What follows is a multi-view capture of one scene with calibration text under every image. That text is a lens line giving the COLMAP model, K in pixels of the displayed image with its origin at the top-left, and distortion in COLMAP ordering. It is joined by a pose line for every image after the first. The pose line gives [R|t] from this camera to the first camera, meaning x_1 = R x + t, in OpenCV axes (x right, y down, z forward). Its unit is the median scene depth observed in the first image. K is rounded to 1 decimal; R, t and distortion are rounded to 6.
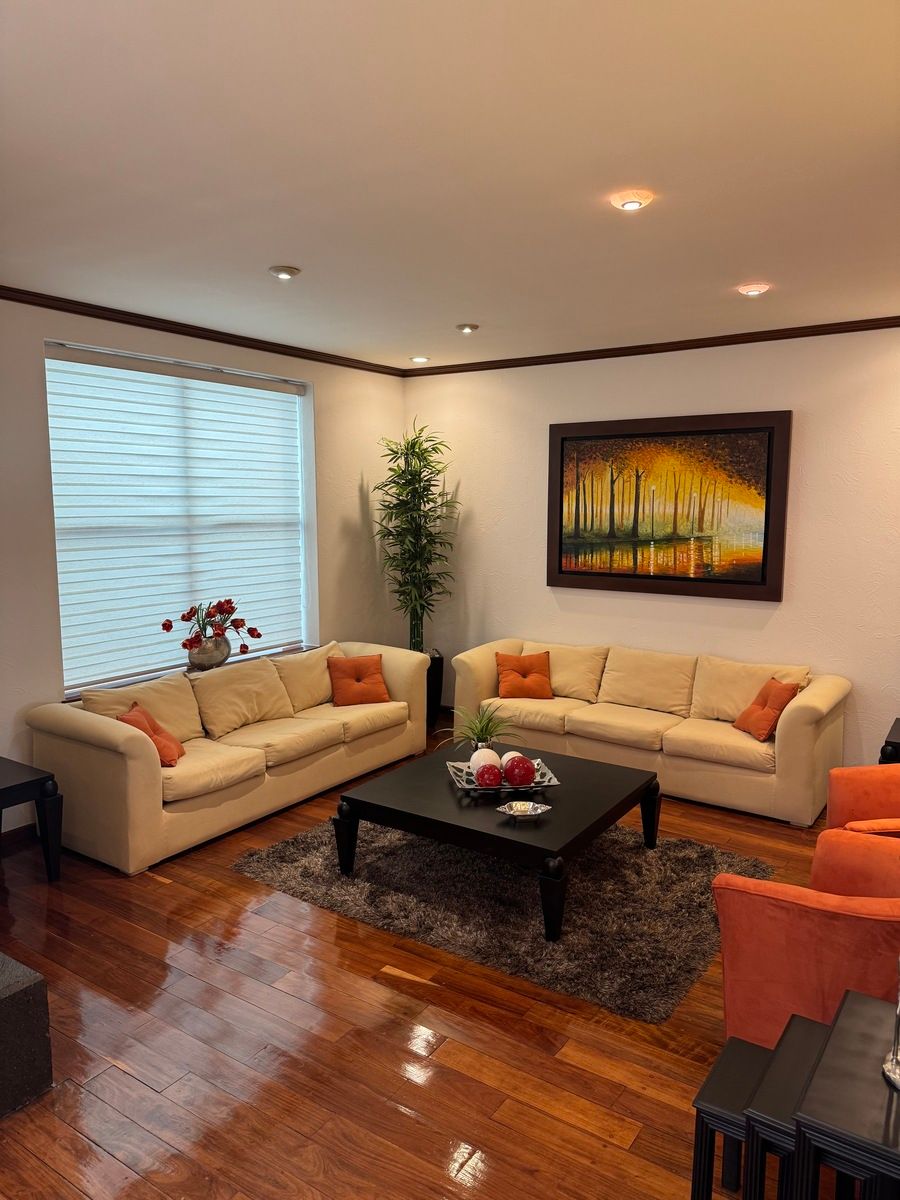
lens RADIAL K [[847.9, 0, 452.0], [0, 847.9, 600.9], [0, 0, 1]] dist [0.013639, -0.001389]
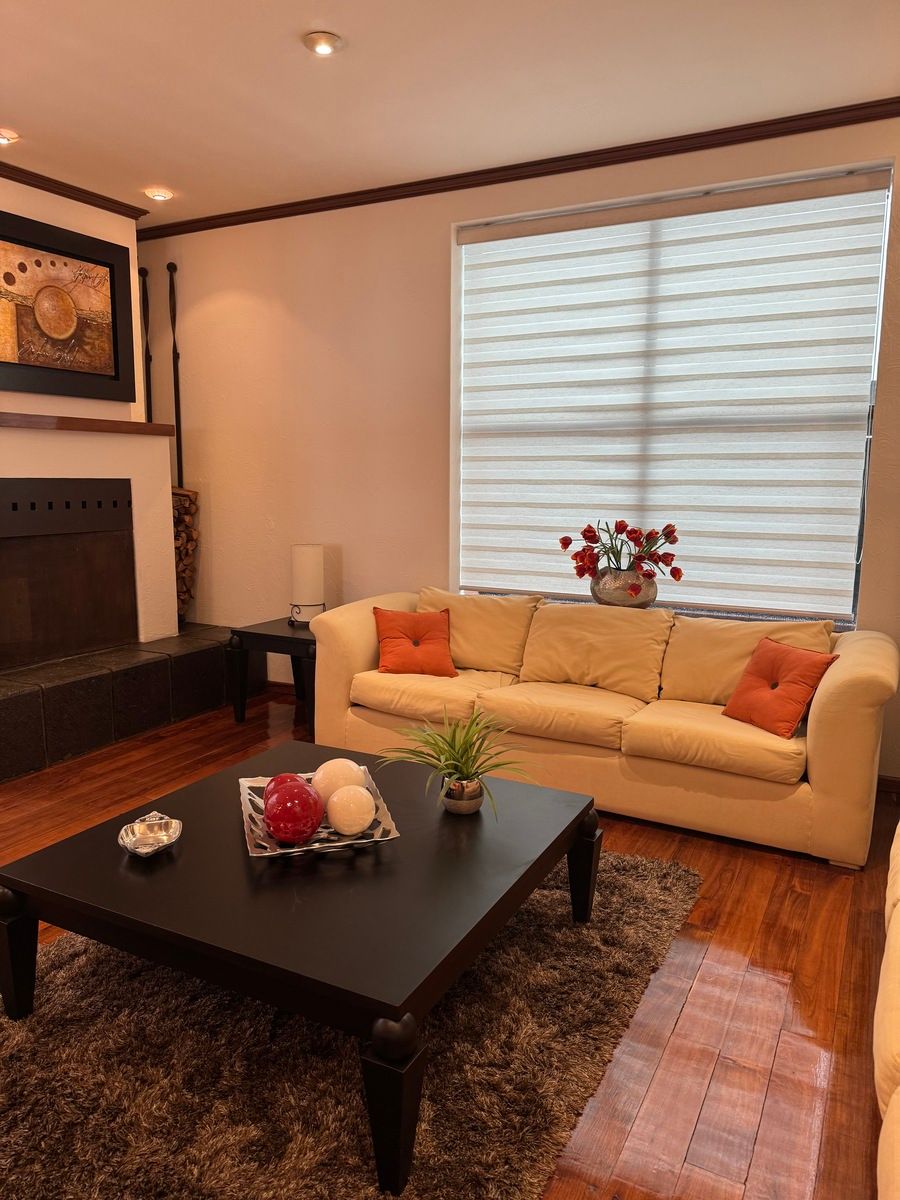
lens RADIAL K [[847.9, 0, 452.1], [0, 847.9, 600.3], [0, 0, 1]] dist [0.013639, -0.001389]
pose [[0.112724, 0.151771, -0.981967, 0.440342], [-0.135566, 0.981374, 0.136117, -0.010767], [0.984335, 0.117778, 0.131199, 0.751258]]
